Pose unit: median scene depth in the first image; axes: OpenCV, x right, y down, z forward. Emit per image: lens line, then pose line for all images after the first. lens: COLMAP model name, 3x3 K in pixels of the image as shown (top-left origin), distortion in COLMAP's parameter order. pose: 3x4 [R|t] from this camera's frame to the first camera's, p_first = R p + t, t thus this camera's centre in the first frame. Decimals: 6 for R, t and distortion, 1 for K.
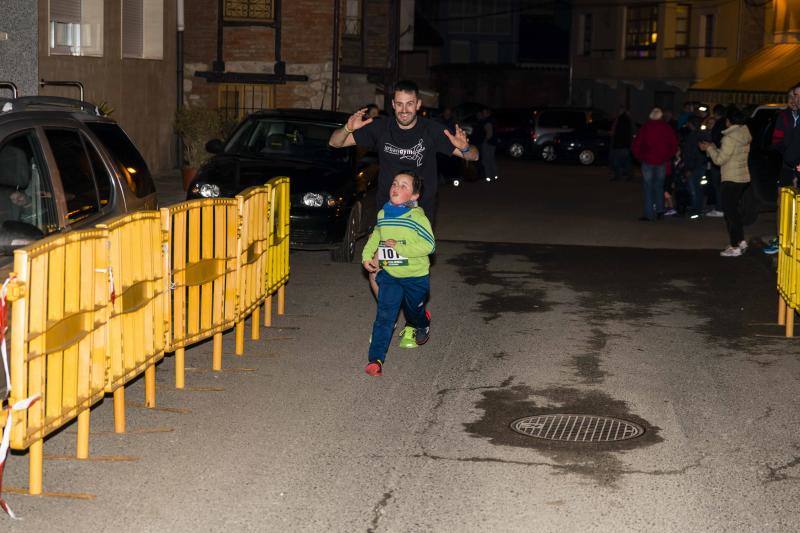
lens RADIAL K [[1532.5, 0, 400.0], [0, 1532.5, 266.5], [0, 0, 1]] dist [0.018577, 0.064122]
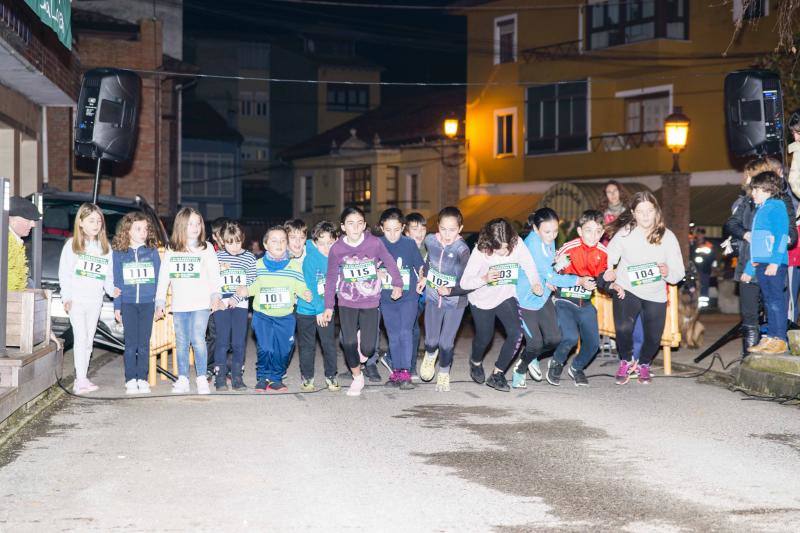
lens RADIAL K [[1526.2, 0, 400.0], [0, 1526.2, 266.5], [0, 0, 1]] dist [0.000940, 0.229895]
pose [[0.979896, -0.023481, 0.198121, -0.045100], [0.044951, 0.993500, -0.104576, 0.030292], [-0.194378, 0.111380, 0.974583, -0.145779]]
